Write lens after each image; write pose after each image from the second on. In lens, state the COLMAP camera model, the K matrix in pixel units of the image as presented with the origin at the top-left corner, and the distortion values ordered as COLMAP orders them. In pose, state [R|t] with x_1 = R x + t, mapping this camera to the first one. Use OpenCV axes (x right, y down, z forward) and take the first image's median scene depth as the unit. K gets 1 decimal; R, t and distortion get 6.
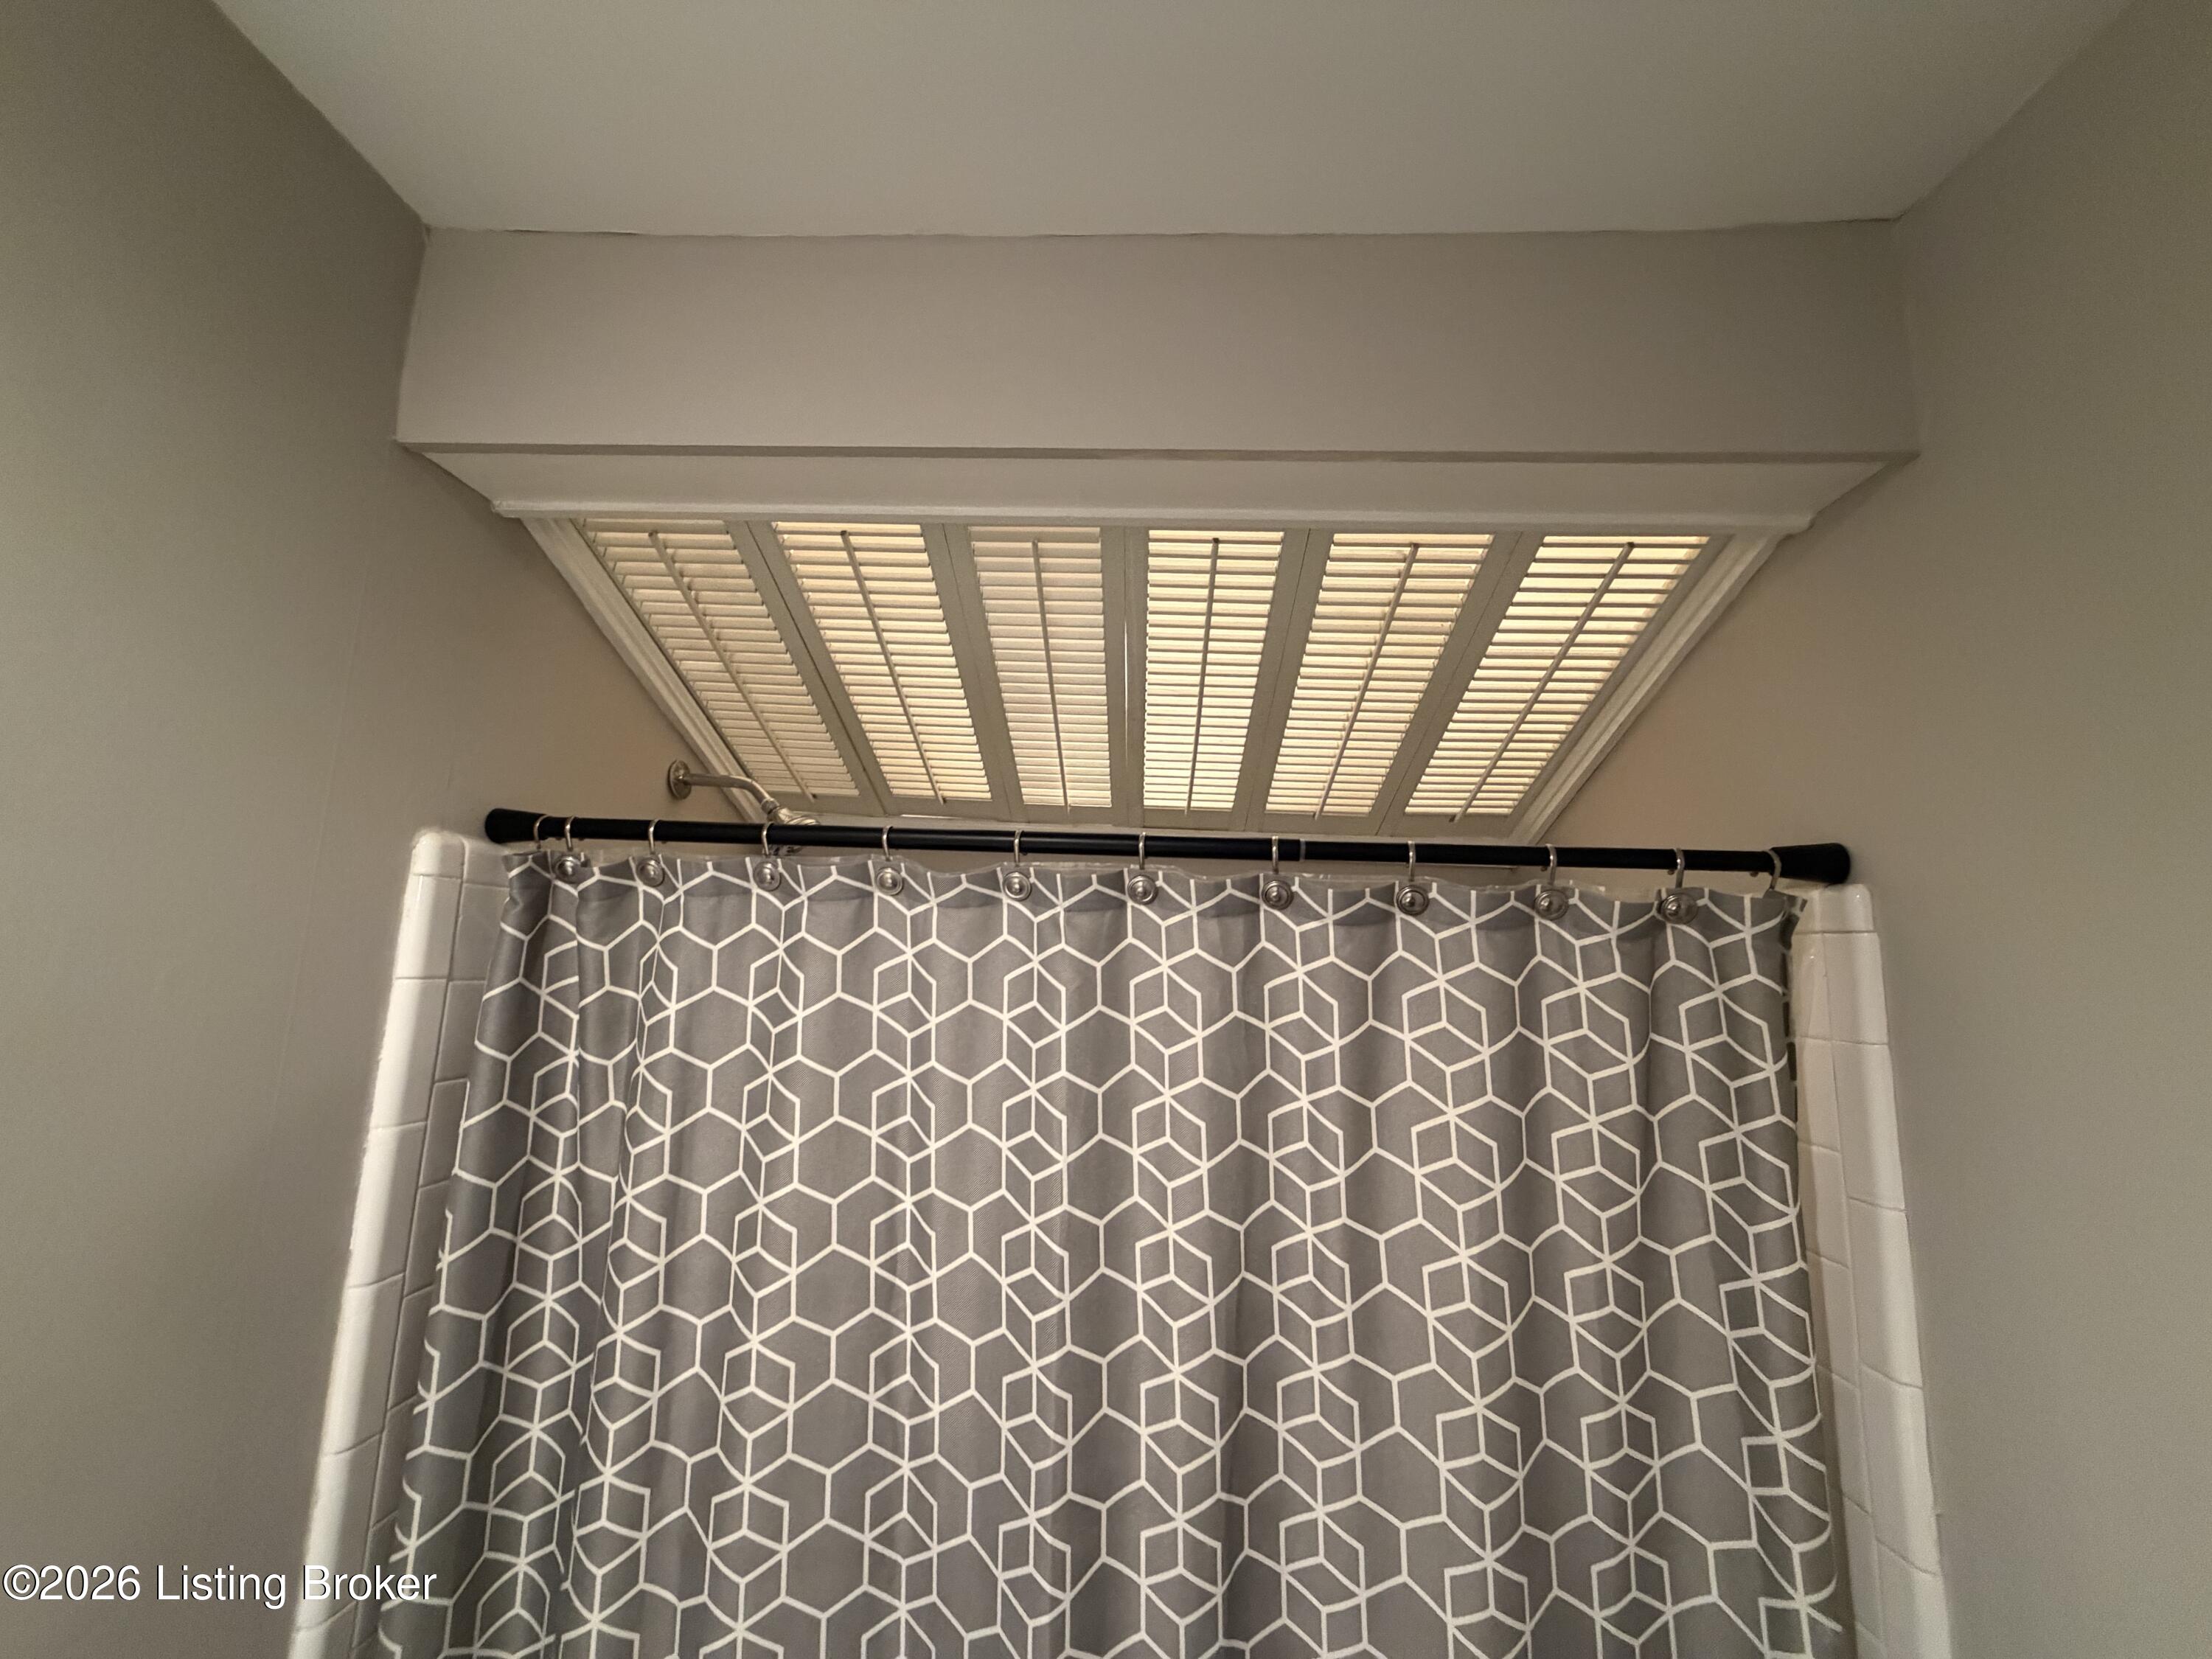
lens RADIAL K [[878.0, 0, 1102.5], [0, 878.0, 829.9], [0, 0, 1]] dist [-0.001393, 0.000222]
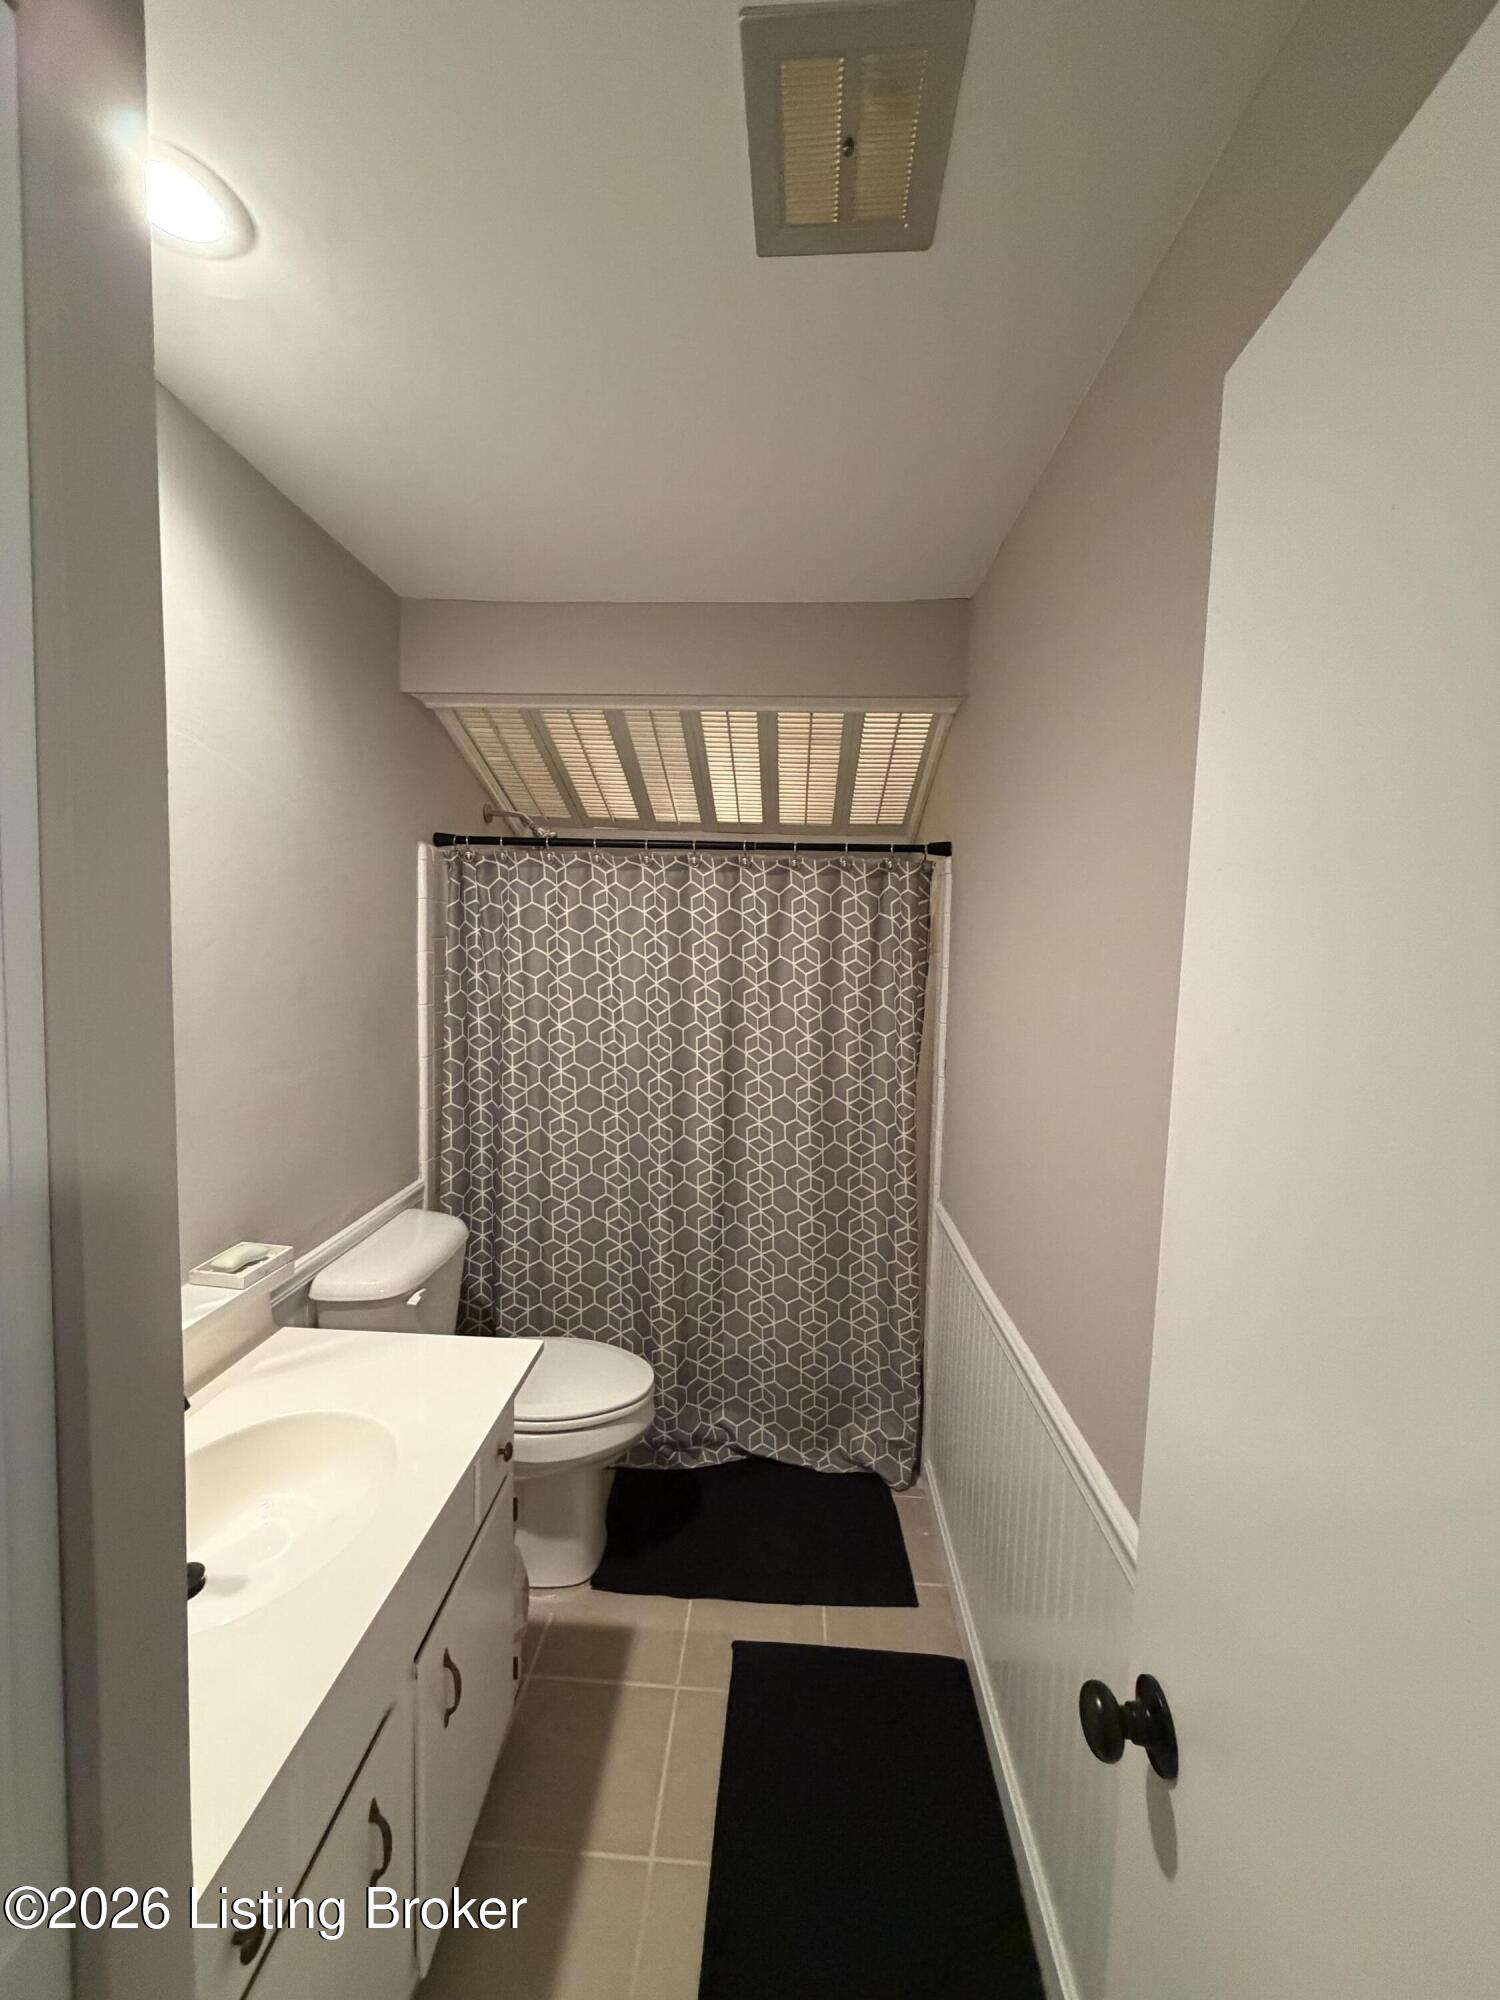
lens RADIAL K [[793.8, 0, 747.7], [0, 793.8, 993.1], [0, 0, 1]] dist [-0.001393, 0.000222]
pose [[0.999902, -0.010225, -0.009580, 0.222136], [0.012026, 0.977135, 0.212279, -0.050787], [0.007190, -0.212373, 0.977162, -1.392379]]
